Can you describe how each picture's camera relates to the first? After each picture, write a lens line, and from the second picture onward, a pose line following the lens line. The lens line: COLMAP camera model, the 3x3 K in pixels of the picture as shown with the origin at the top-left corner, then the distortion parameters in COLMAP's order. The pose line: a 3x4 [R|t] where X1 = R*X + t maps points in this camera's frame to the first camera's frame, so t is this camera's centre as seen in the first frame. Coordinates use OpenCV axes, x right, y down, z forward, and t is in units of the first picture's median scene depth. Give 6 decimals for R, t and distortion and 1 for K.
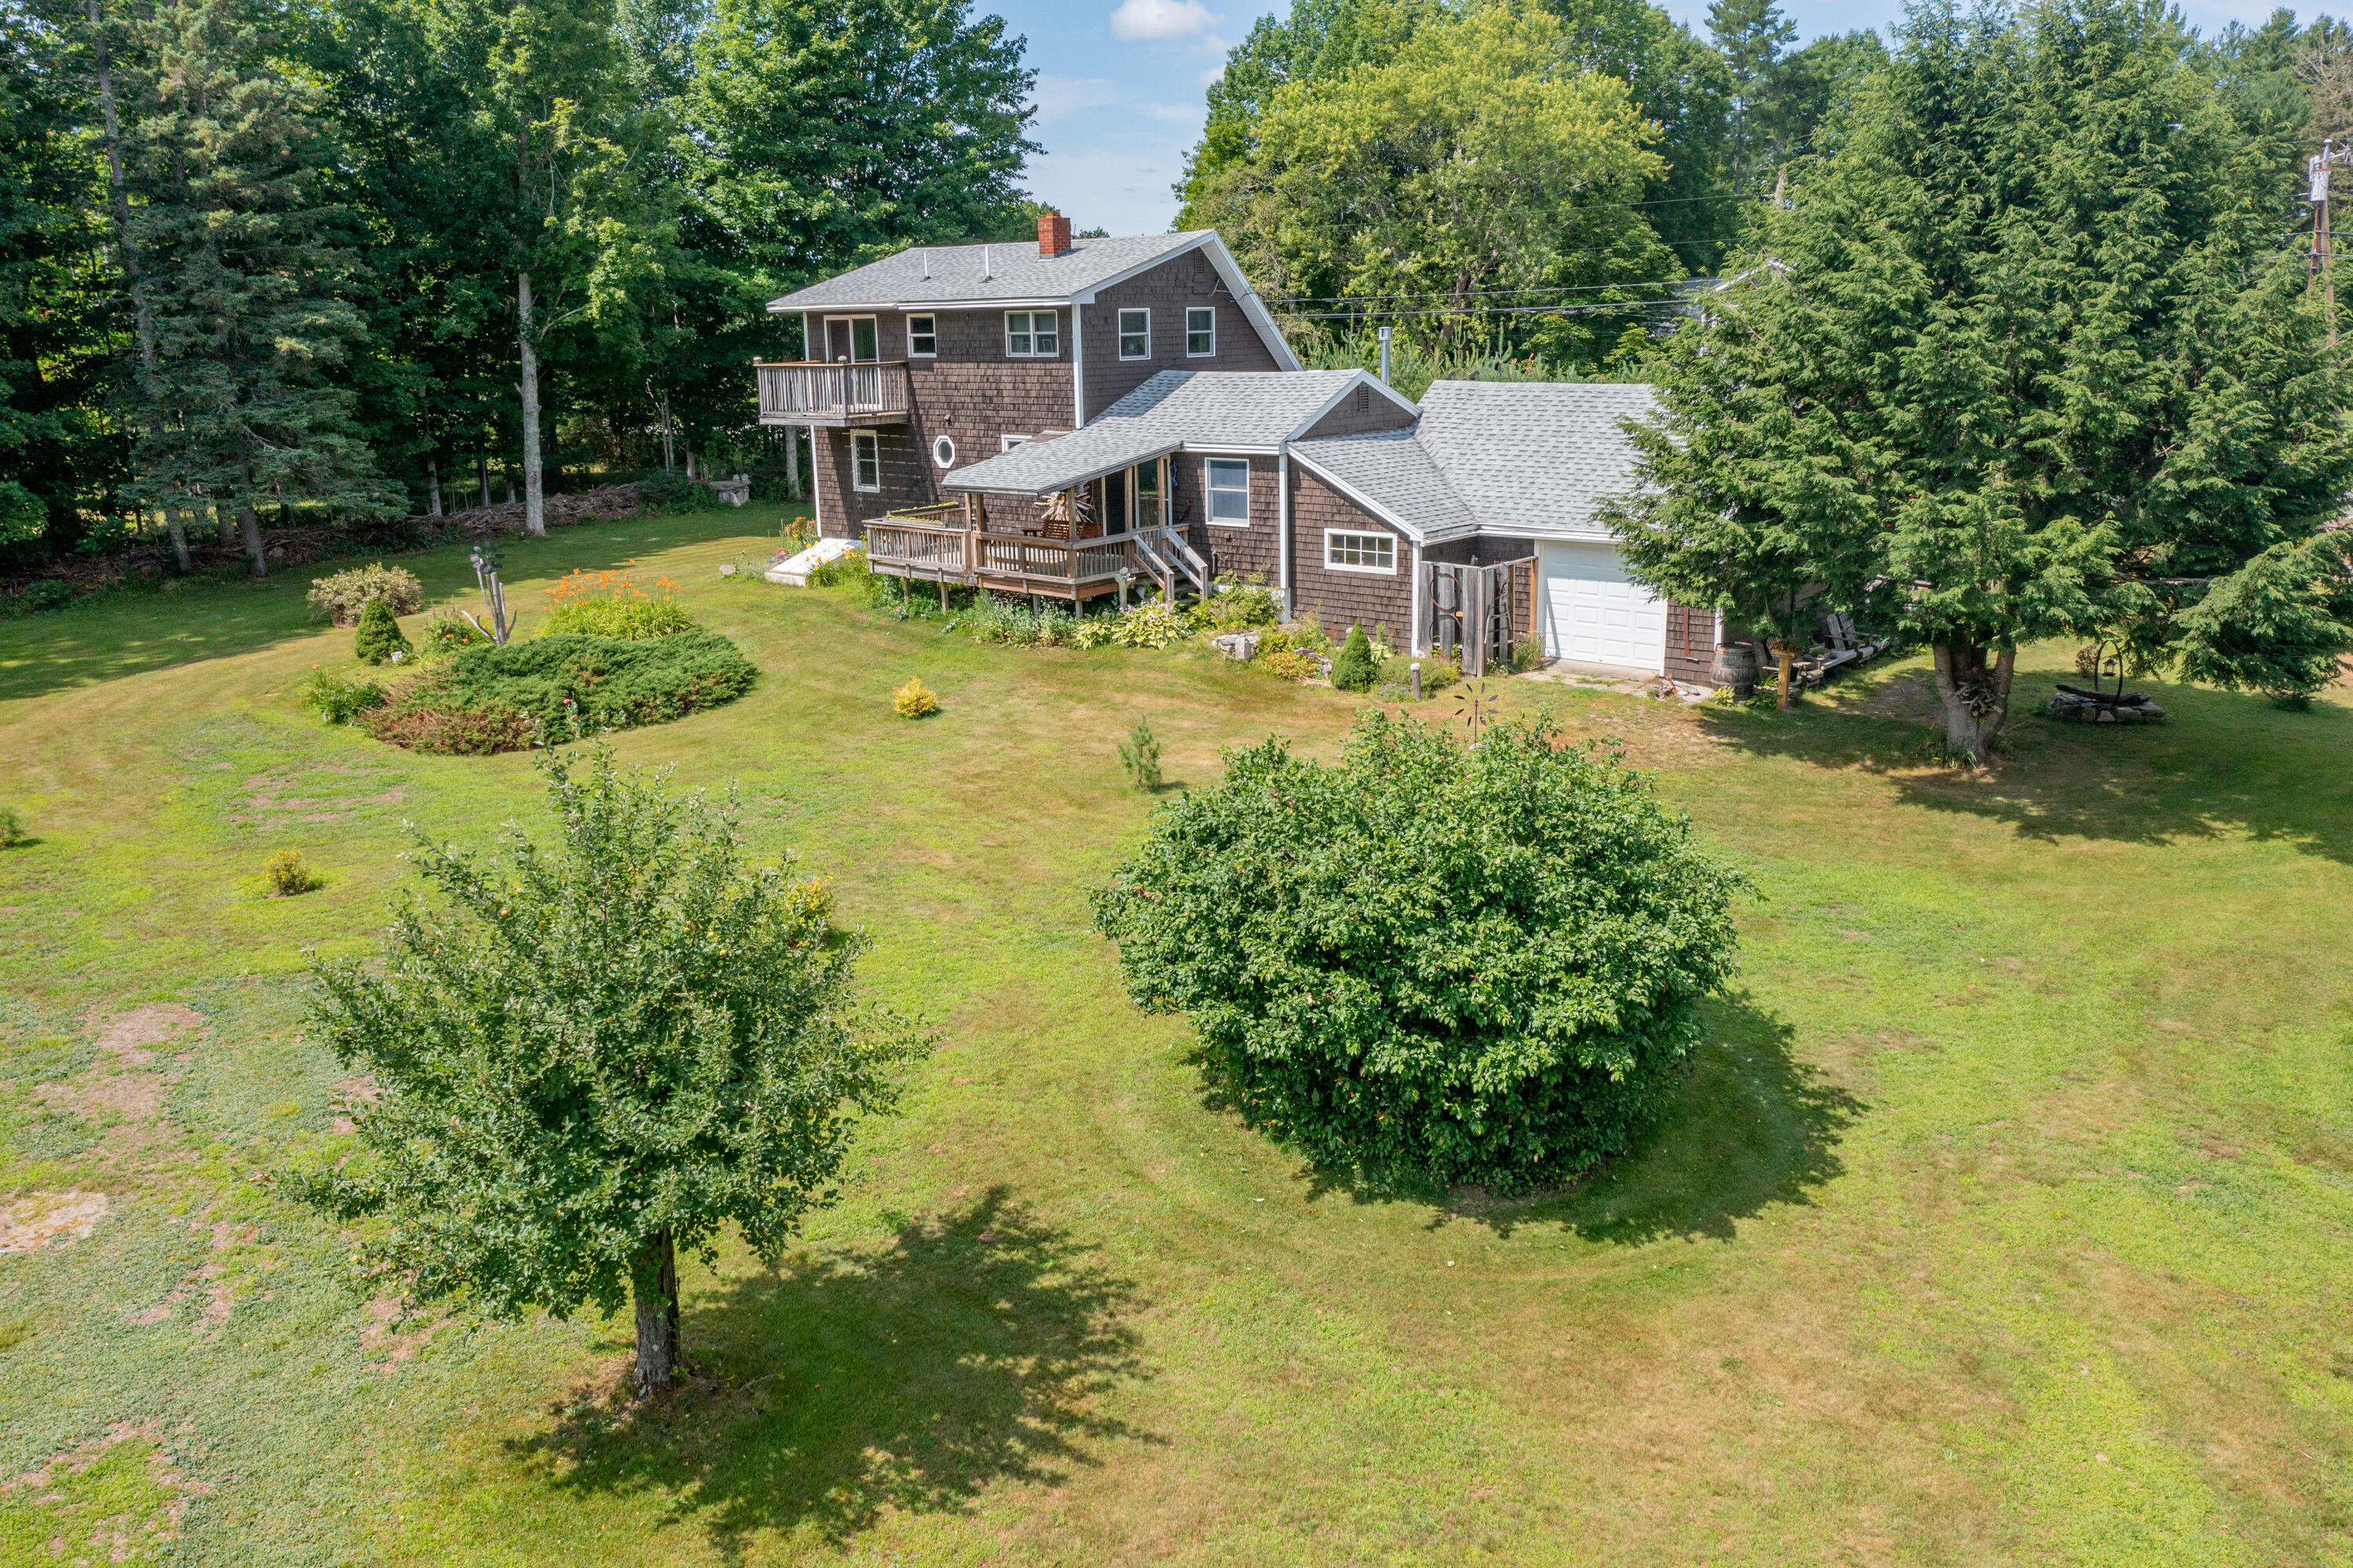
lens RADIAL K [[1873.5, 0, 1171.4], [0, 1873.5, 786.7], [0, 0, 1]] dist [-0.012337, -0.004102]
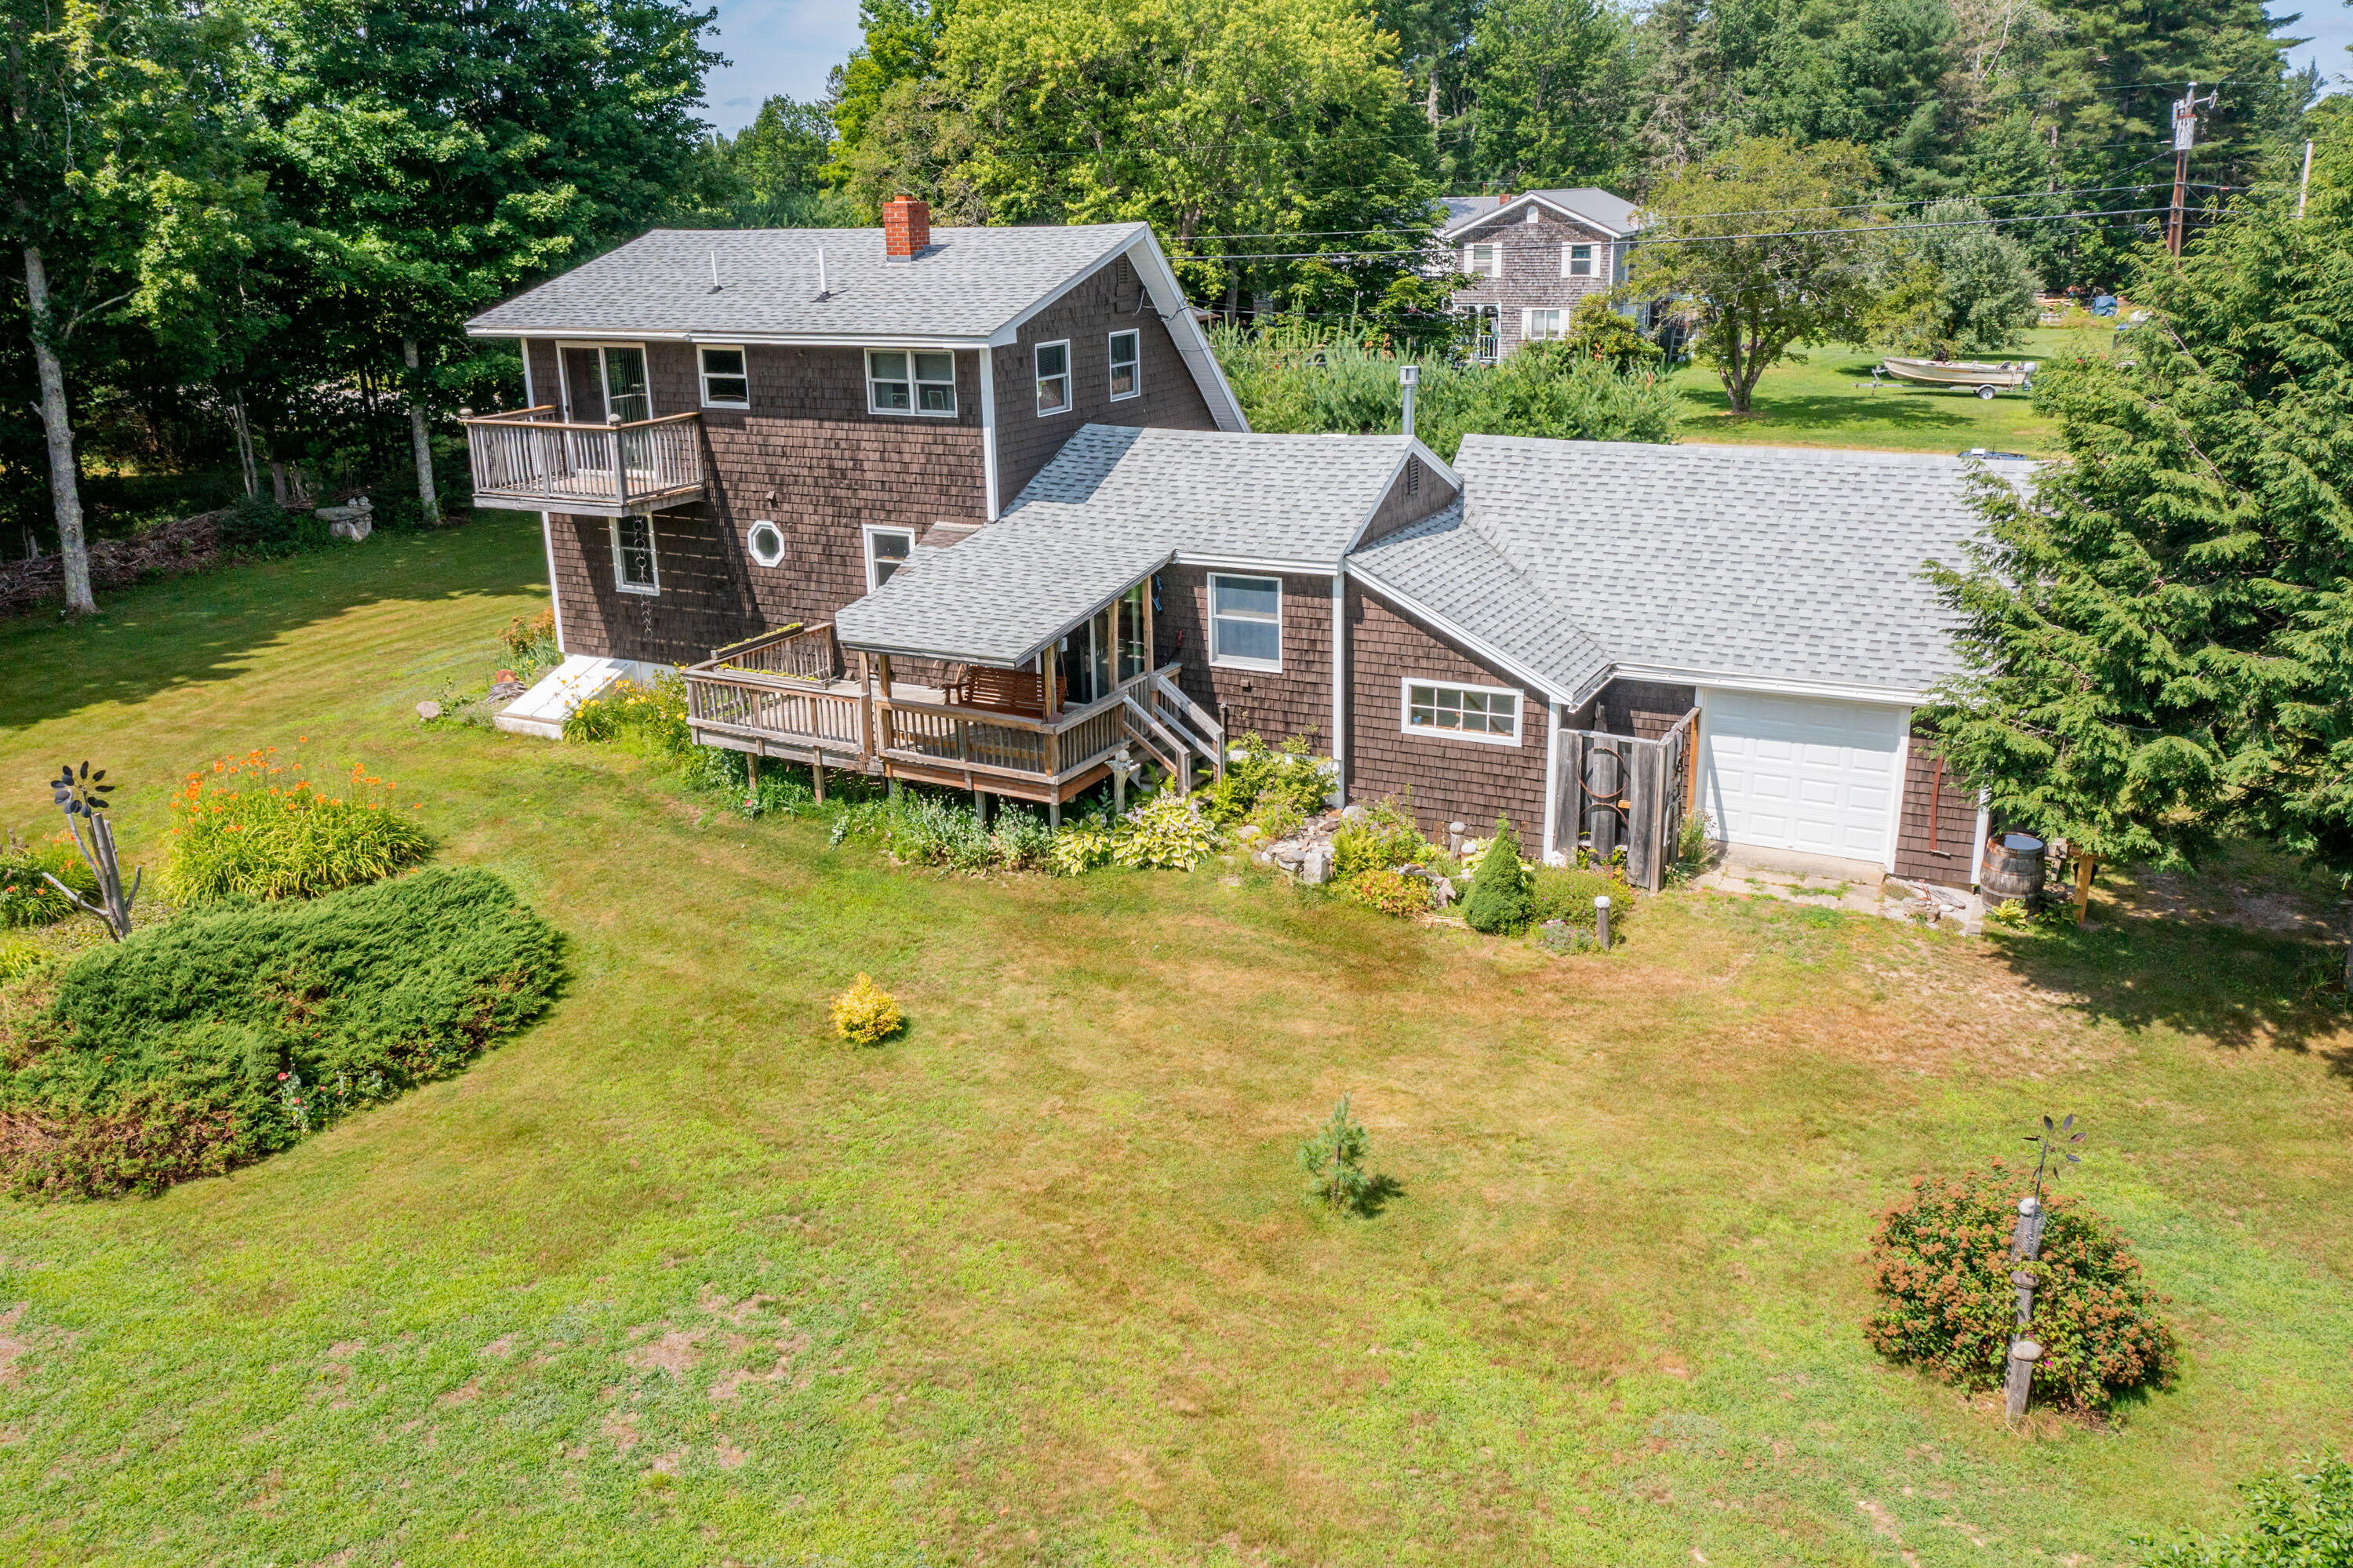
lens RADIAL K [[1873.5, 0, 1178.7], [0, 1873.5, 793.0], [0, 0, 1]] dist [-0.012337, -0.004102]
pose [[0.971782, -0.072060, 0.224606, -0.152482], [0.058810, 0.996141, 0.065143, -0.138605], [-0.228434, -0.050096, 0.972270, 0.319910]]
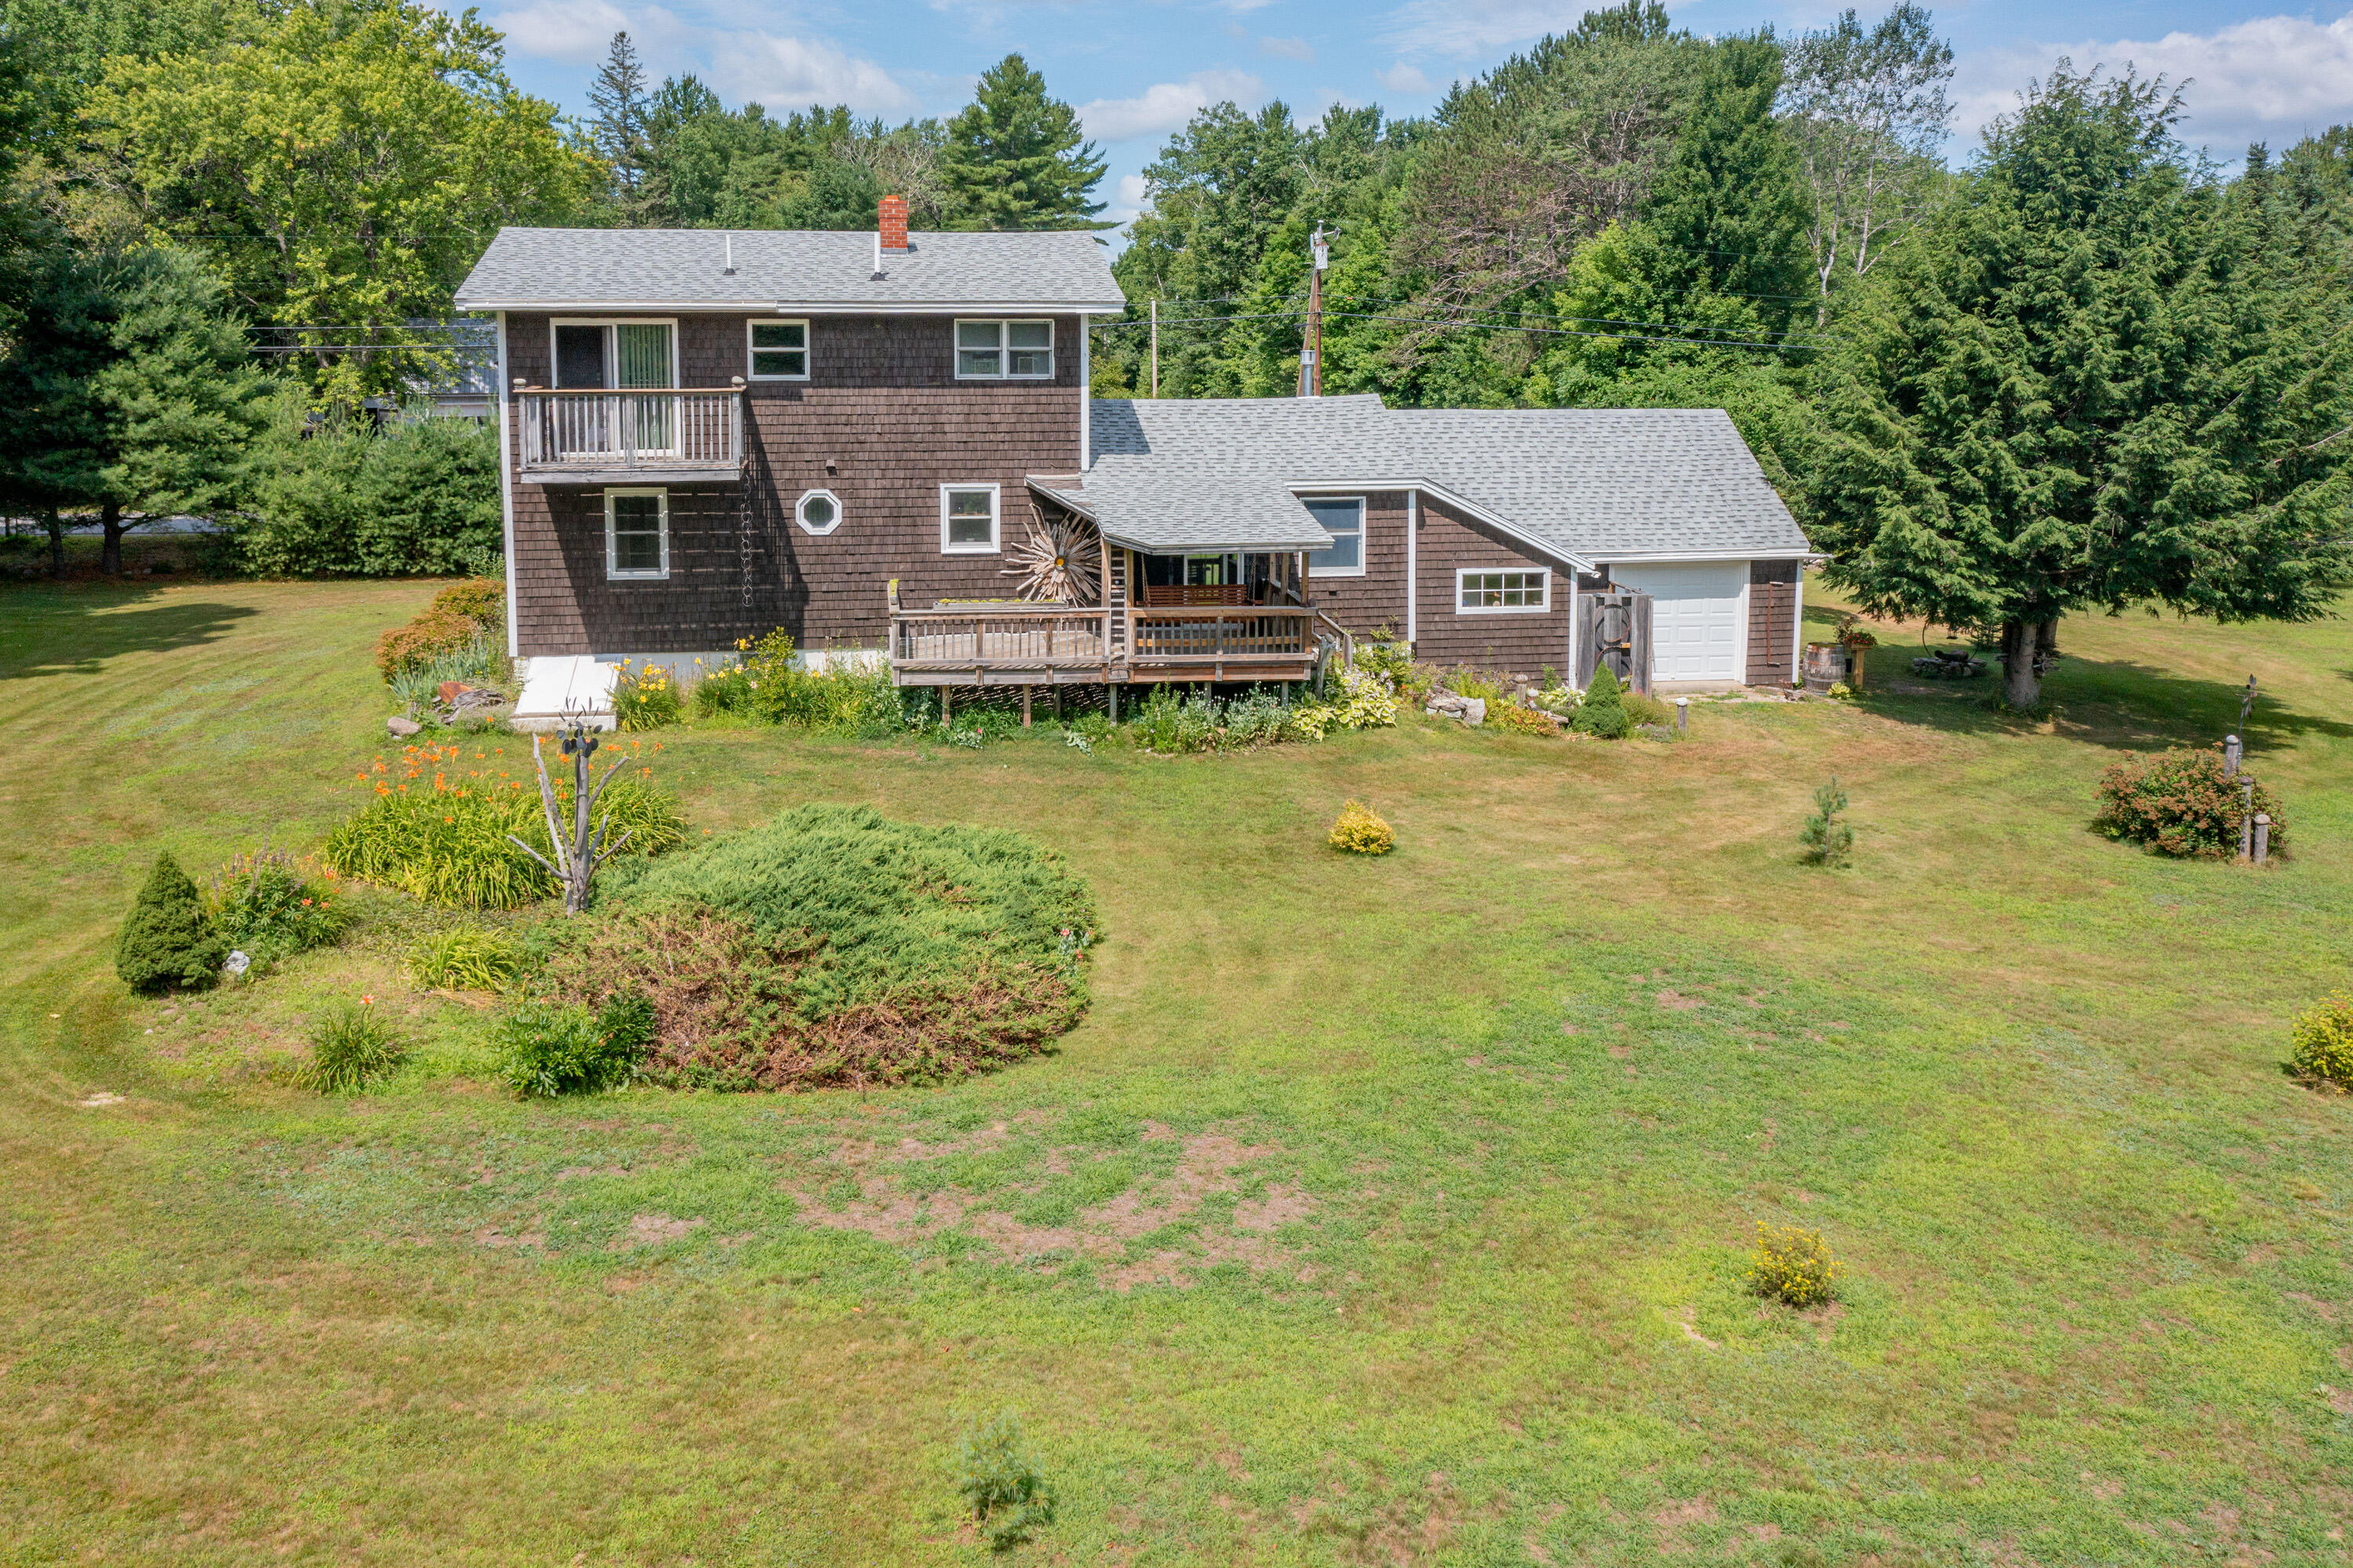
lens RADIAL K [[1873.5, 0, 1142.2], [0, 1873.5, 686.4], [0, 0, 1]] dist [-0.012337, -0.004102]
pose [[0.648131, -0.115270, 0.752754, -0.657615], [0.175709, 0.984442, -0.000539, -0.103761], [-0.740981, 0.132615, 0.658302, 0.508304]]
